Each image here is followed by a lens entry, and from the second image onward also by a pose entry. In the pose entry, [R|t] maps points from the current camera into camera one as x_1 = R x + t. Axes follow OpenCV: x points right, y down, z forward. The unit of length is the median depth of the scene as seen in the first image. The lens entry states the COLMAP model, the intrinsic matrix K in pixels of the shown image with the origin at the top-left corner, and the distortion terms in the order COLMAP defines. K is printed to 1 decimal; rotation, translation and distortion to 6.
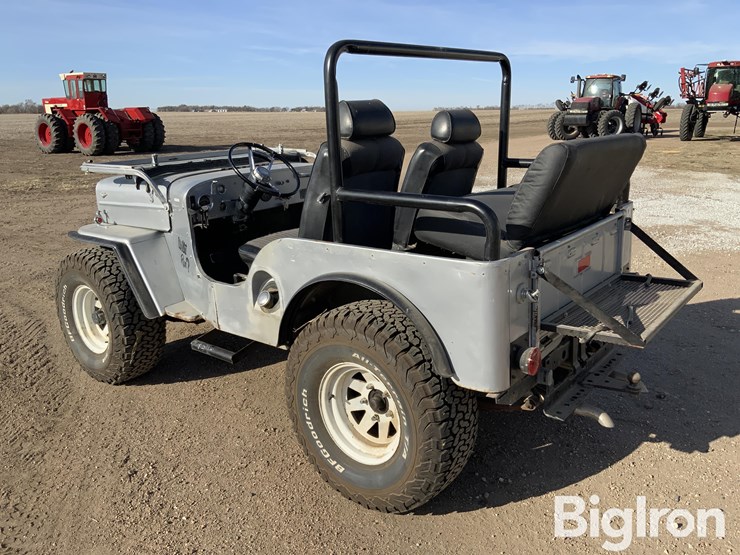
lens RADIAL K [[615.6, 0, 367.8], [0, 615.6, 272.8], [0, 0, 1]] dist [0.075742, -0.158519]
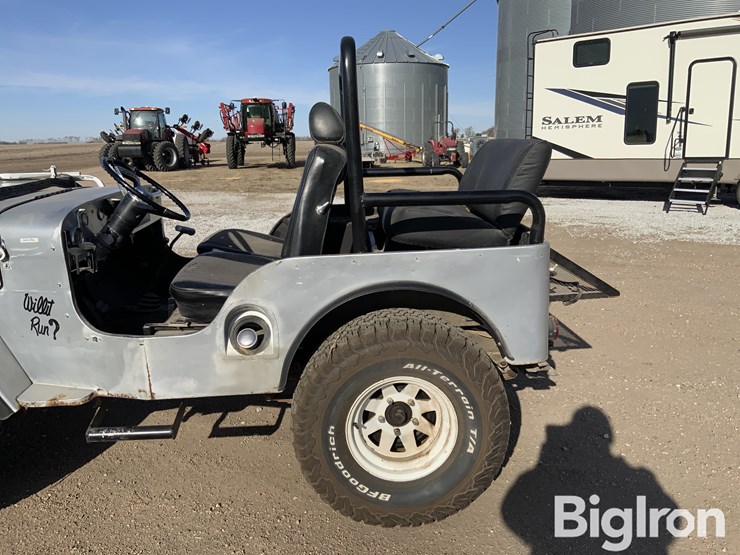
lens RADIAL K [[615.6, 0, 367.8], [0, 615.6, 272.8], [0, 0, 1]] dist [0.075742, -0.158519]
pose [[0.742285, -0.142553, 0.654746, -0.067260], [0.176486, 0.984201, 0.014201, -0.003221], [-0.646426, 0.105013, 0.755716, 0.031009]]
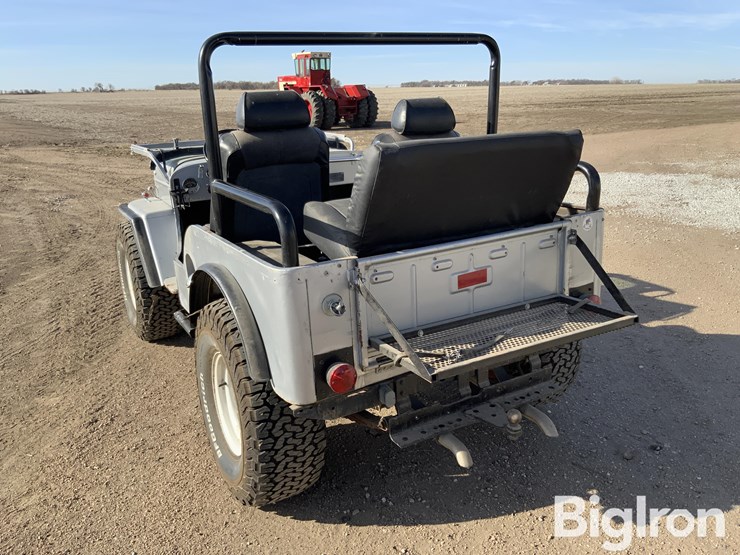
lens RADIAL K [[618.6, 0, 371.0], [0, 618.6, 268.3], [0, 0, 1]] dist [0.146795, -0.295203]
pose [[0.931392, 0.097302, -0.350774, 0.057531], [-0.087032, 0.995190, 0.044969, -0.006300], [0.353462, -0.011355, 0.935380, 0.013122]]
